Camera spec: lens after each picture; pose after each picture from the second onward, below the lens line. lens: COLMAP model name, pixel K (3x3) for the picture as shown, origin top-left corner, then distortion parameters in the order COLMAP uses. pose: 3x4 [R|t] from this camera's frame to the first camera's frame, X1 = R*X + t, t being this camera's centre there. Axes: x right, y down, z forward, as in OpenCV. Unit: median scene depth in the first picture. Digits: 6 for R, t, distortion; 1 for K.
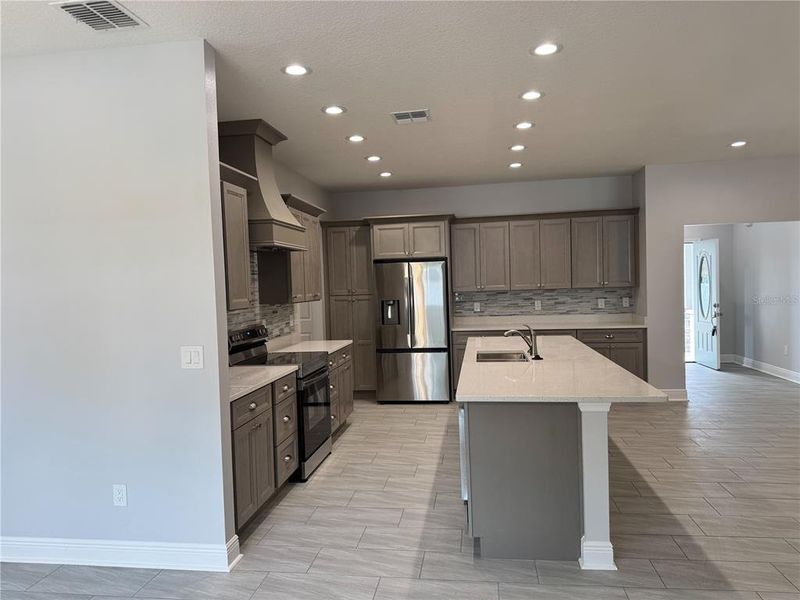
lens RADIAL K [[572.7, 0, 377.2], [0, 572.7, 299.9], [0, 0, 1]] dist [0.004884, -0.000768]
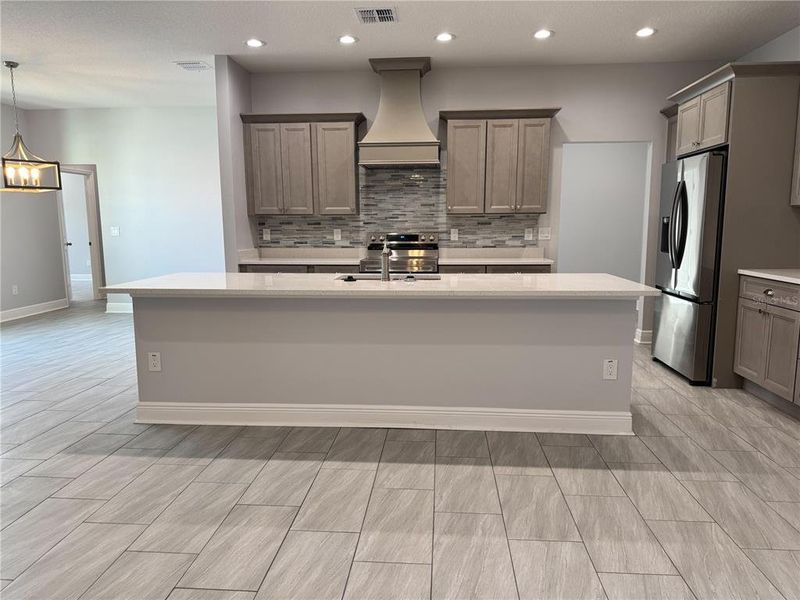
lens RADIAL K [[562.8, 0, 400.3], [0, 562.8, 305.2], [0, 0, 1]] dist [0.074925, -0.102711]
pose [[0.085801, 0.172577, -0.981252, 0.658310], [-0.030784, 0.984873, 0.170522, -0.001847], [0.995837, 0.015576, 0.089816, 0.590984]]
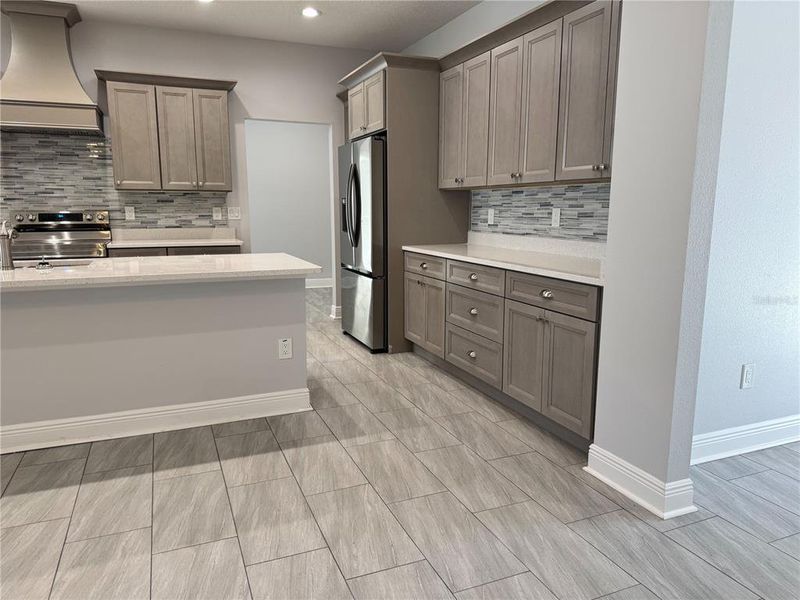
lens RADIAL K [[562.8, 0, 400.3], [0, 562.8, 305.2], [0, 0, 1]] dist [0.074925, -0.102711]
pose [[0.530756, 0.180233, -0.828139, 0.651960], [-0.046461, 0.981845, 0.183908, -0.000403], [0.846250, -0.059134, 0.529494, 0.640101]]
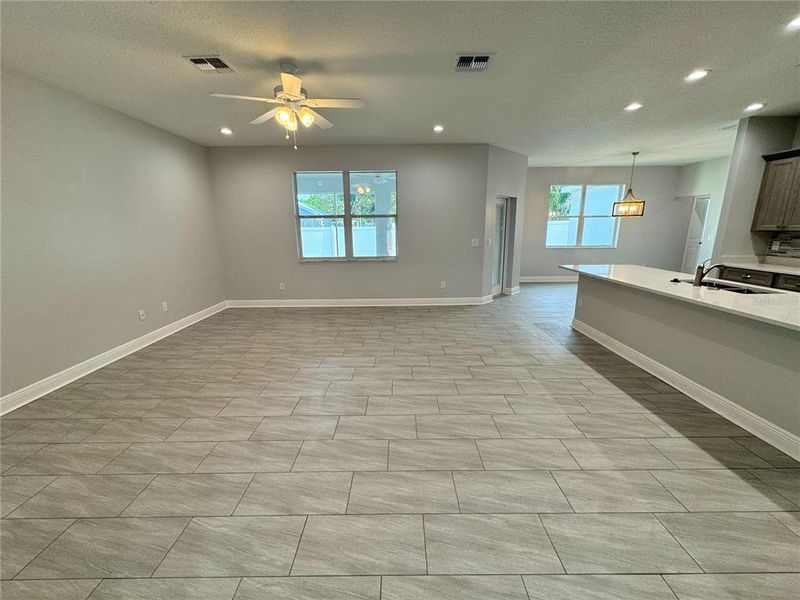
lens RADIAL K [[320.0, 0, 400.0], [0, 320.0, 297.7], [0, 0, 1]] dist [-0.000489, 0.000282]
pose [[-0.986230, 0.075239, -0.147276, 0.599491], [0.035967, 0.966784, 0.253051, -0.037619], [0.161424, 0.244270, -0.956177, 0.936007]]
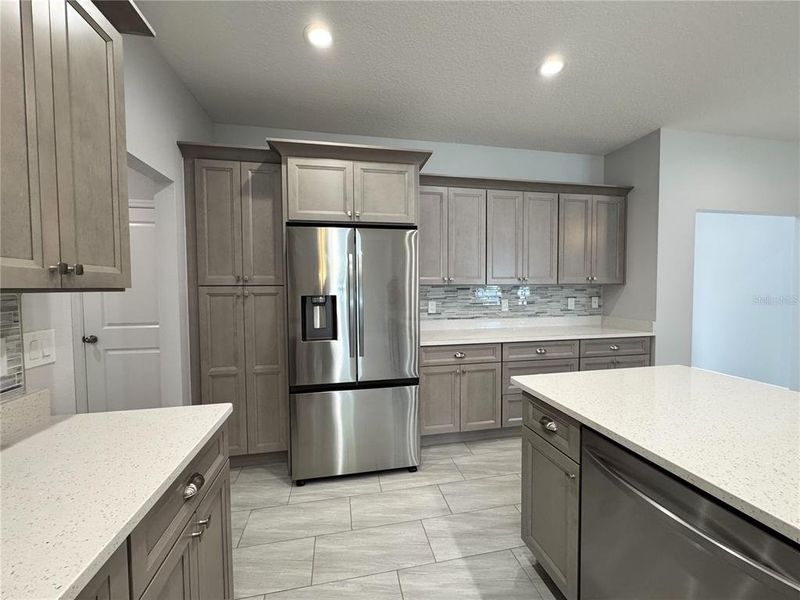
lens RADIAL K [[320.0, 0, 400.0], [0, 320.0, 297.7], [0, 0, 1]] dist [-0.000489, 0.000282]
pose [[0.935345, 0.013954, 0.353462, -0.012030], [-0.013078, 0.999903, -0.004866, 0.003058], [-0.353495, -0.000071, 0.935436, 0.658304]]
